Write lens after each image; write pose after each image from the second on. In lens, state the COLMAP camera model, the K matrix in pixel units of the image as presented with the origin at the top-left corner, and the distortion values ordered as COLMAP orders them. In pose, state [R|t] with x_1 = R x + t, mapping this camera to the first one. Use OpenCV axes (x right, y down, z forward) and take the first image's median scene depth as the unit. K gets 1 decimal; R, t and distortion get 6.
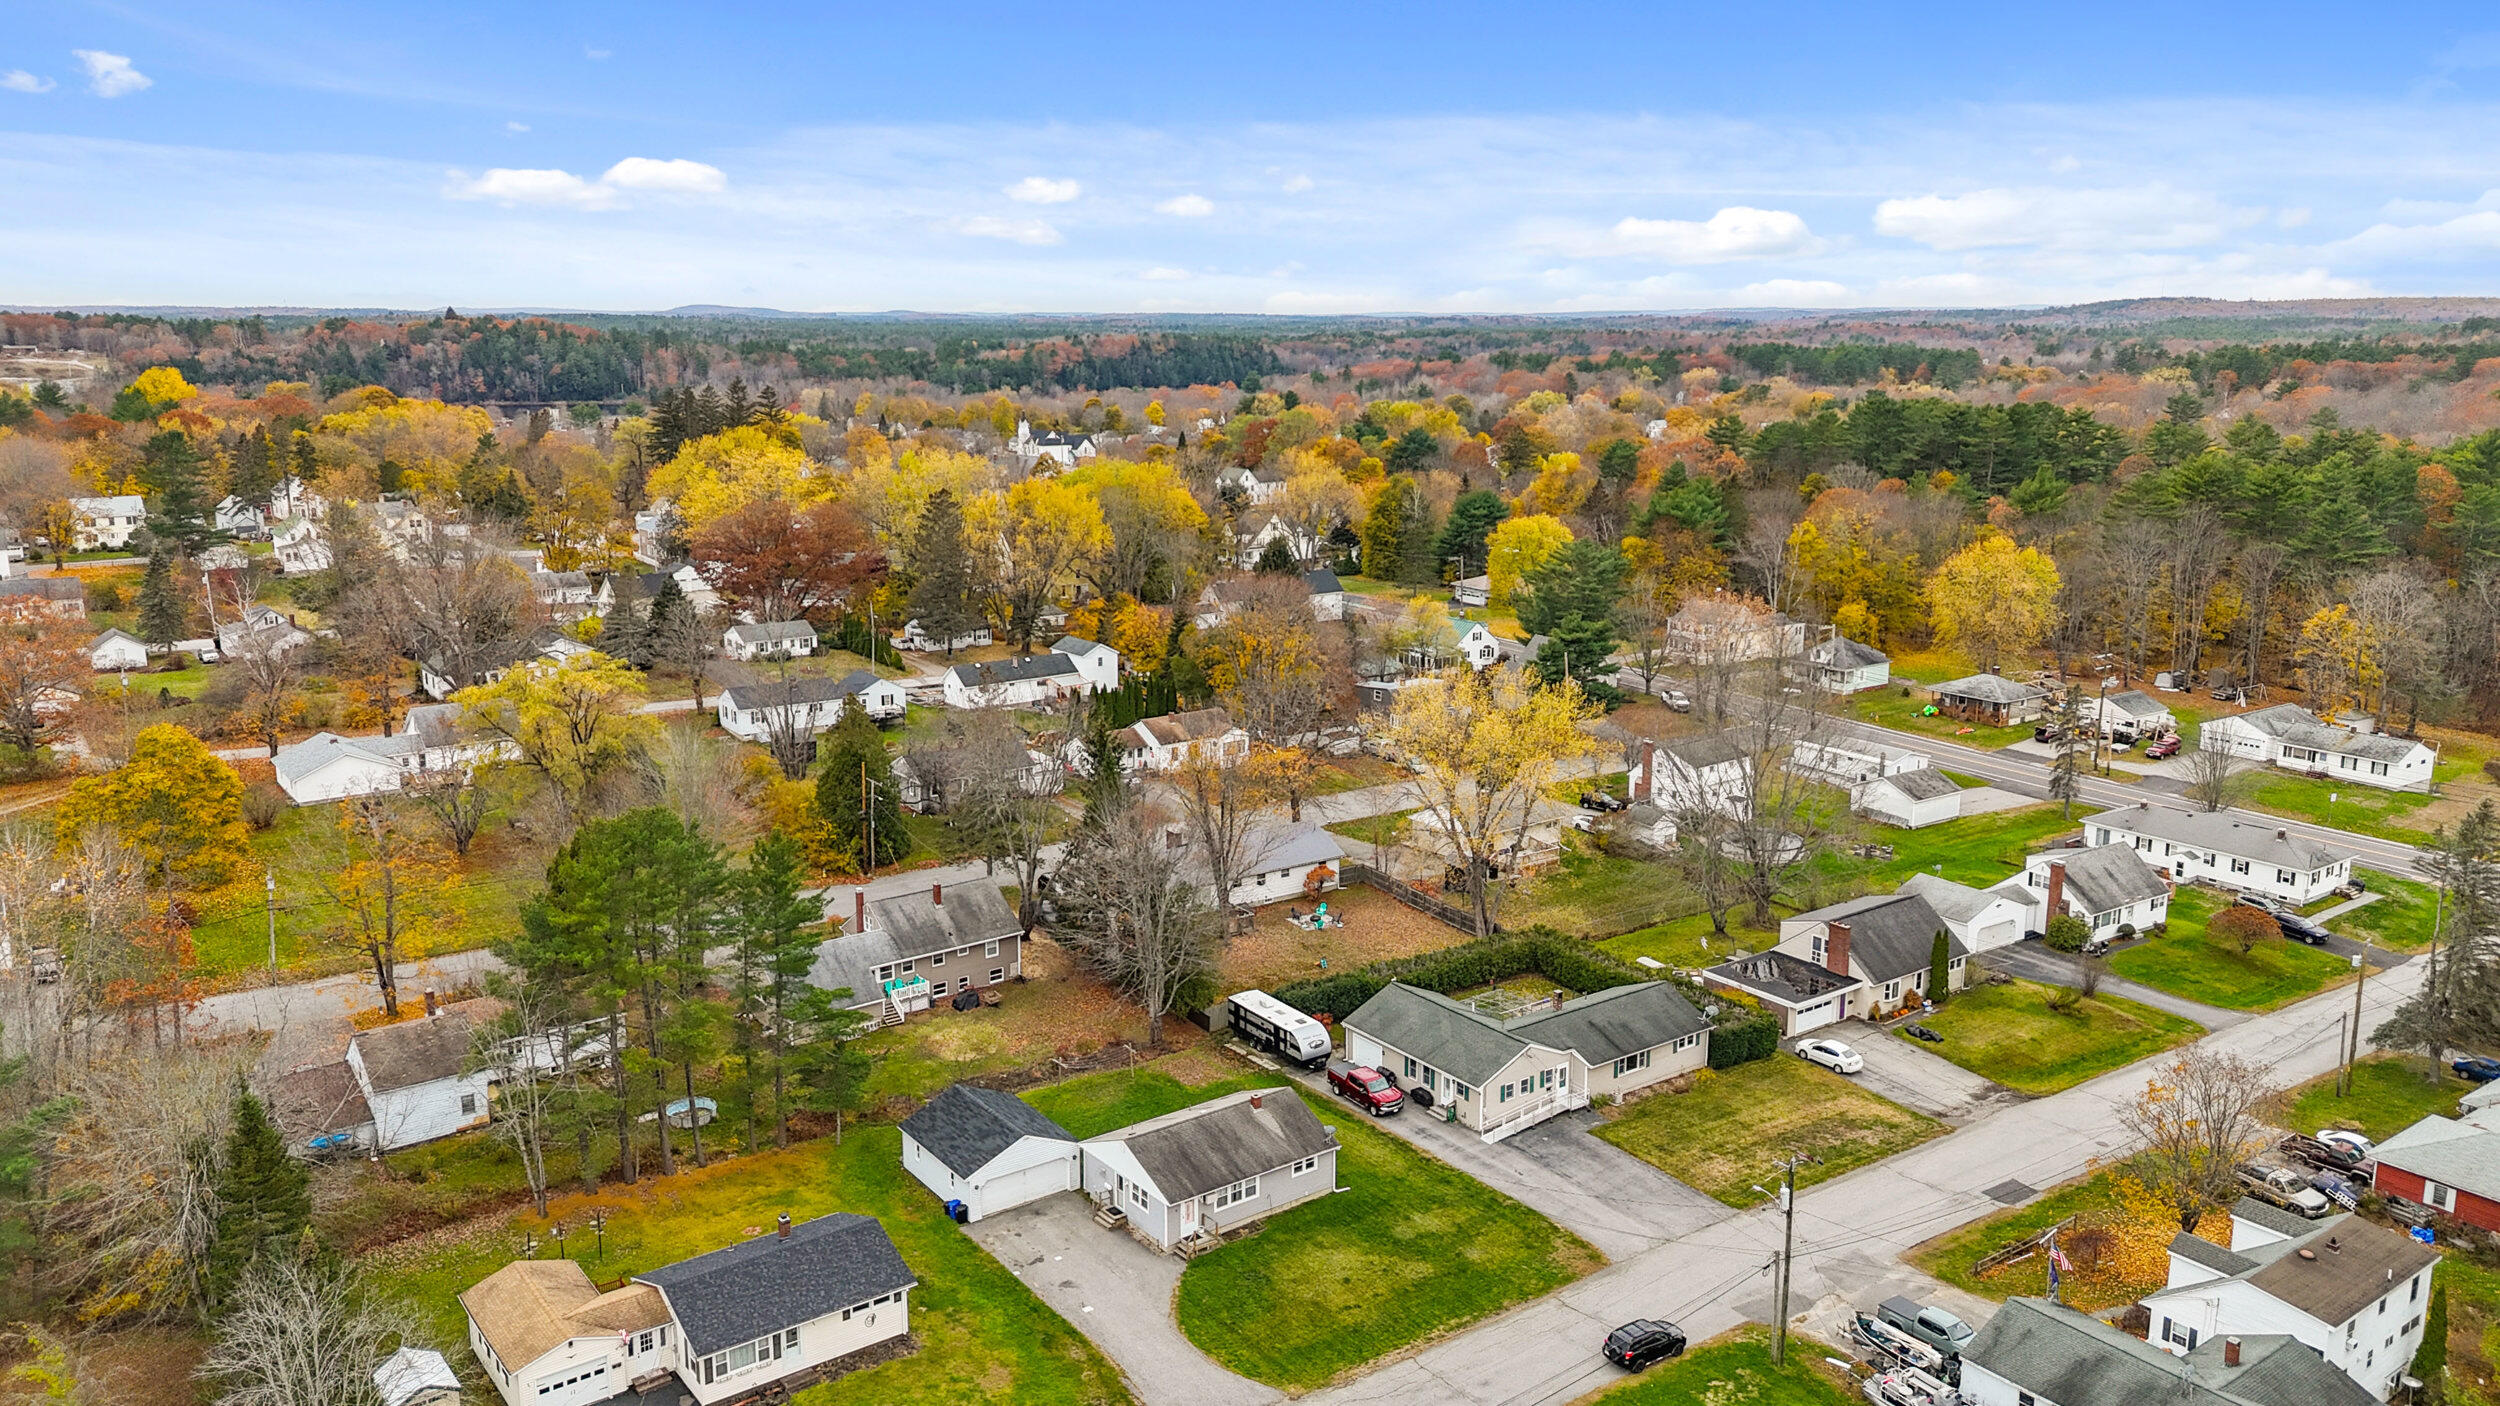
lens RADIAL K [[1807.9, 0, 1245.3], [0, 1807.9, 691.2], [0, 0, 1]] dist [0.088370, -0.080566]
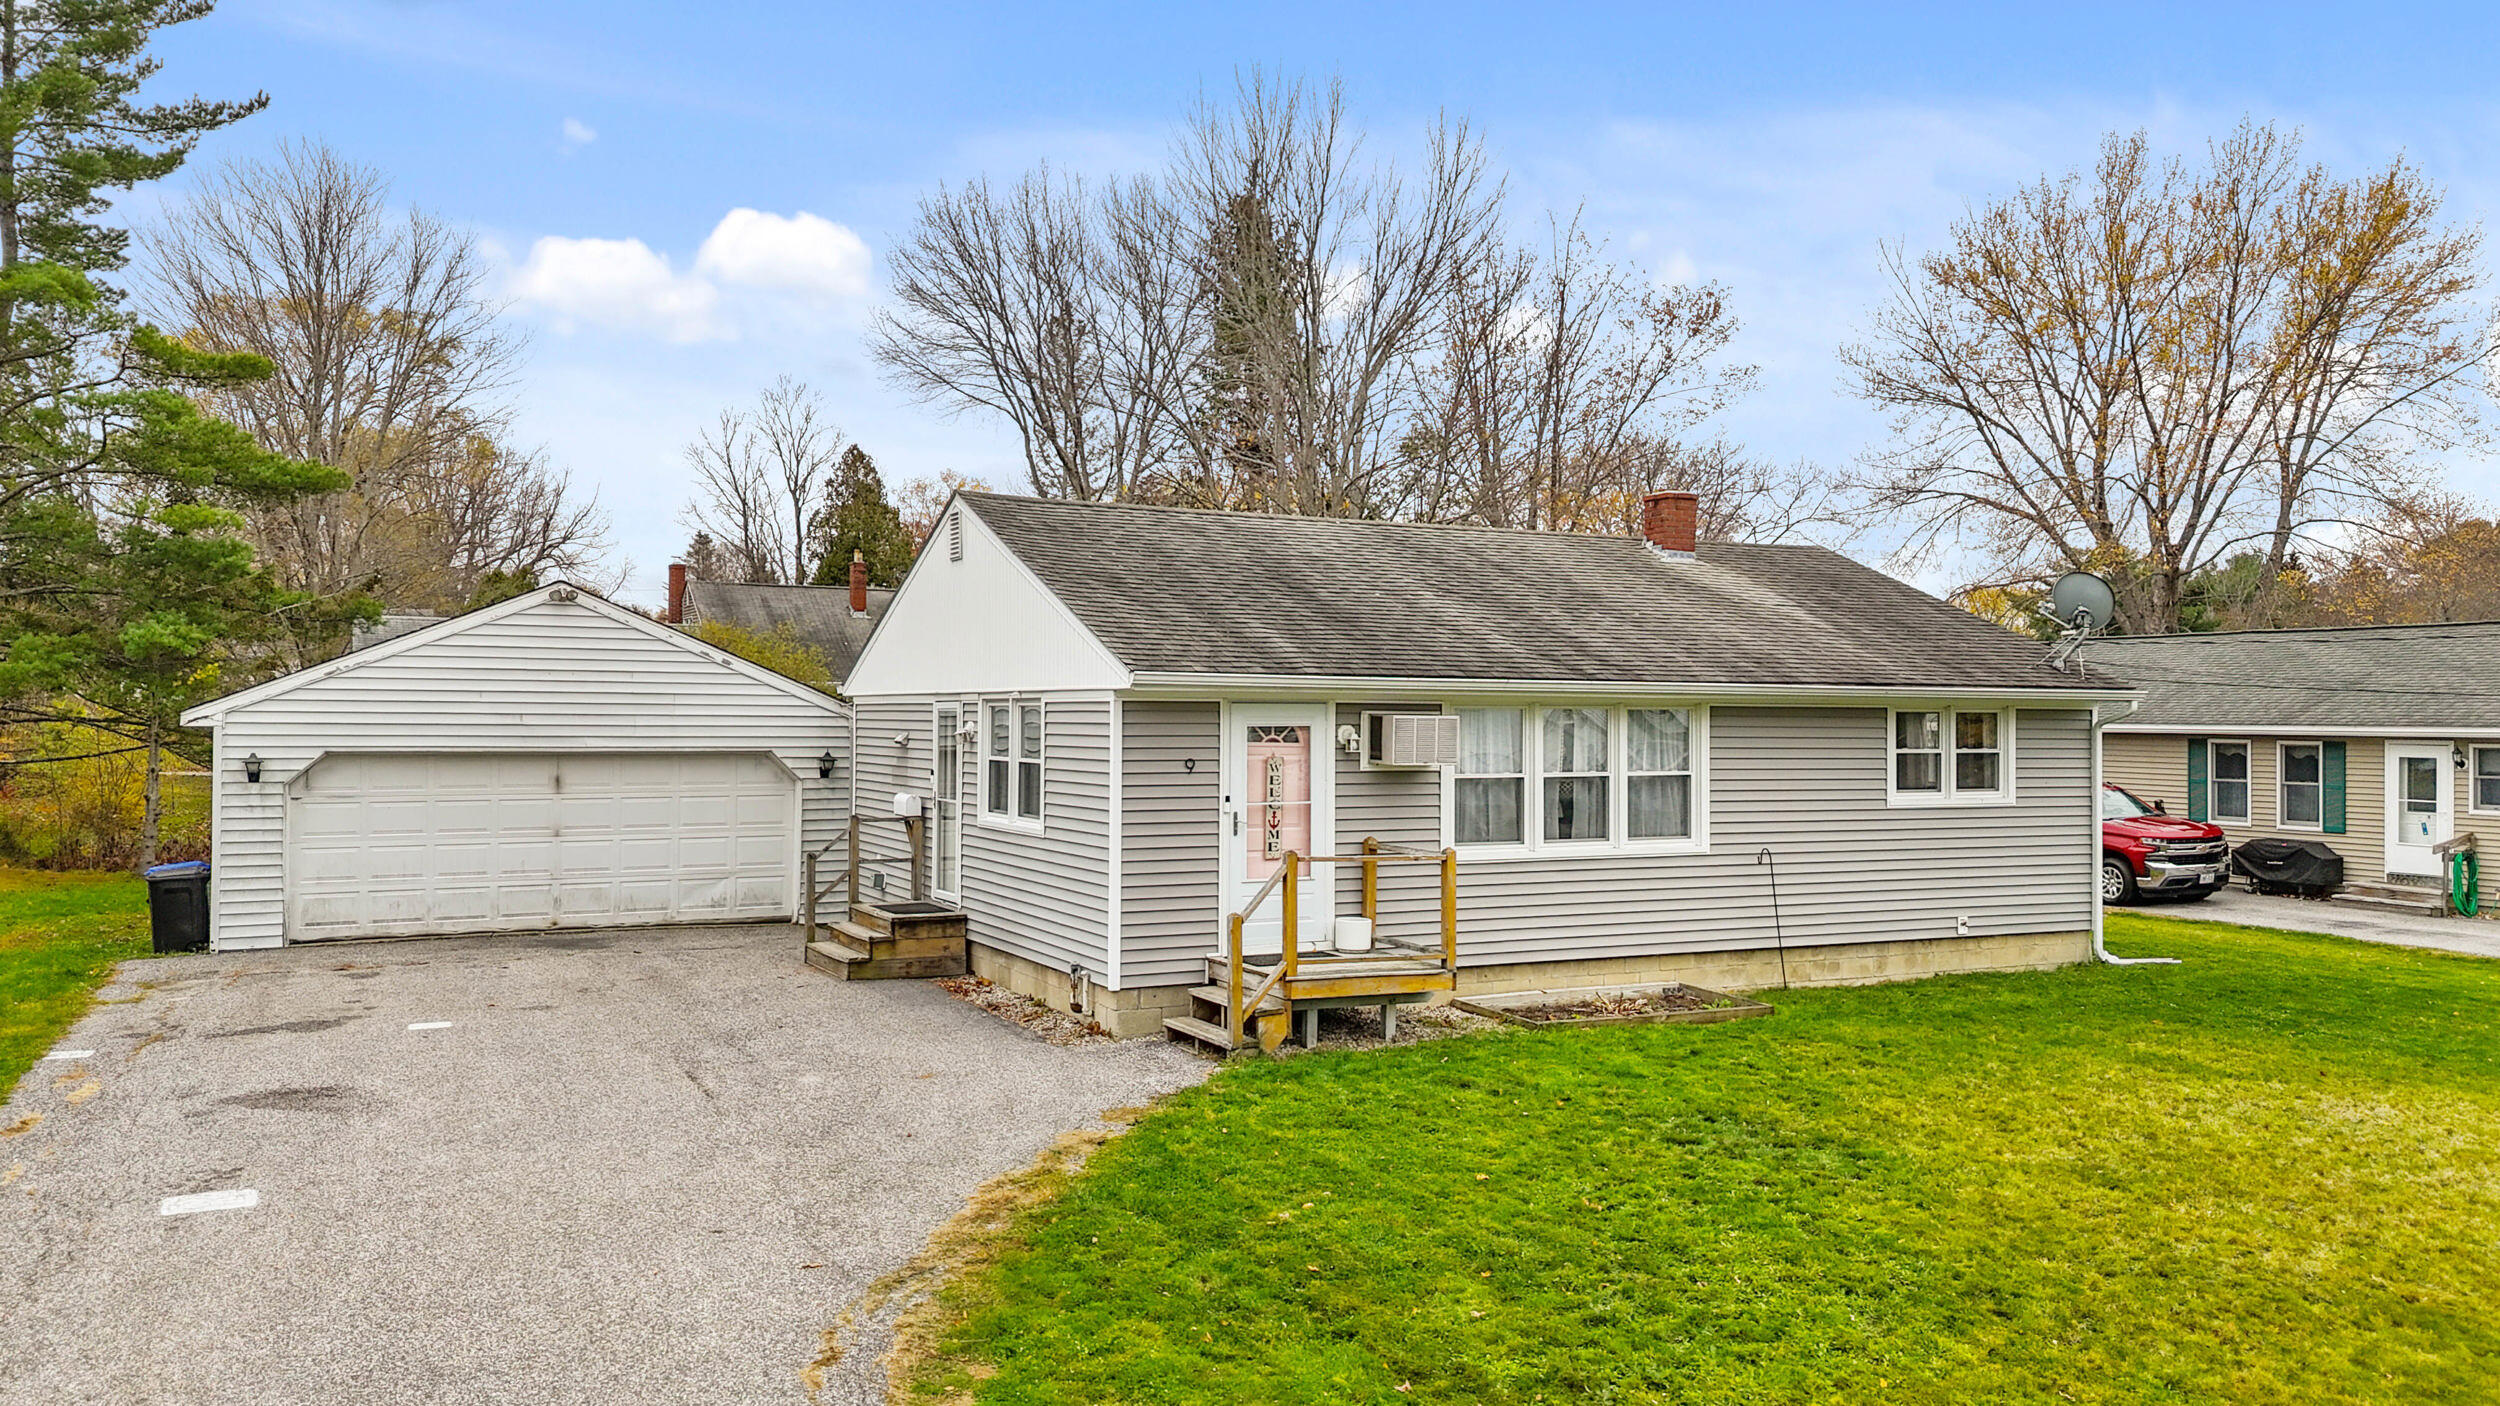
lens RADIAL K [[1807.9, 0, 1245.3], [0, 1807.9, 691.2], [0, 0, 1]] dist [0.088370, -0.080566]
pose [[0.985149, 0.007417, -0.171544, -0.002985], [-0.044105, 0.976476, -0.211069, 0.143422], [0.165943, 0.215500, 0.962301, 0.390877]]
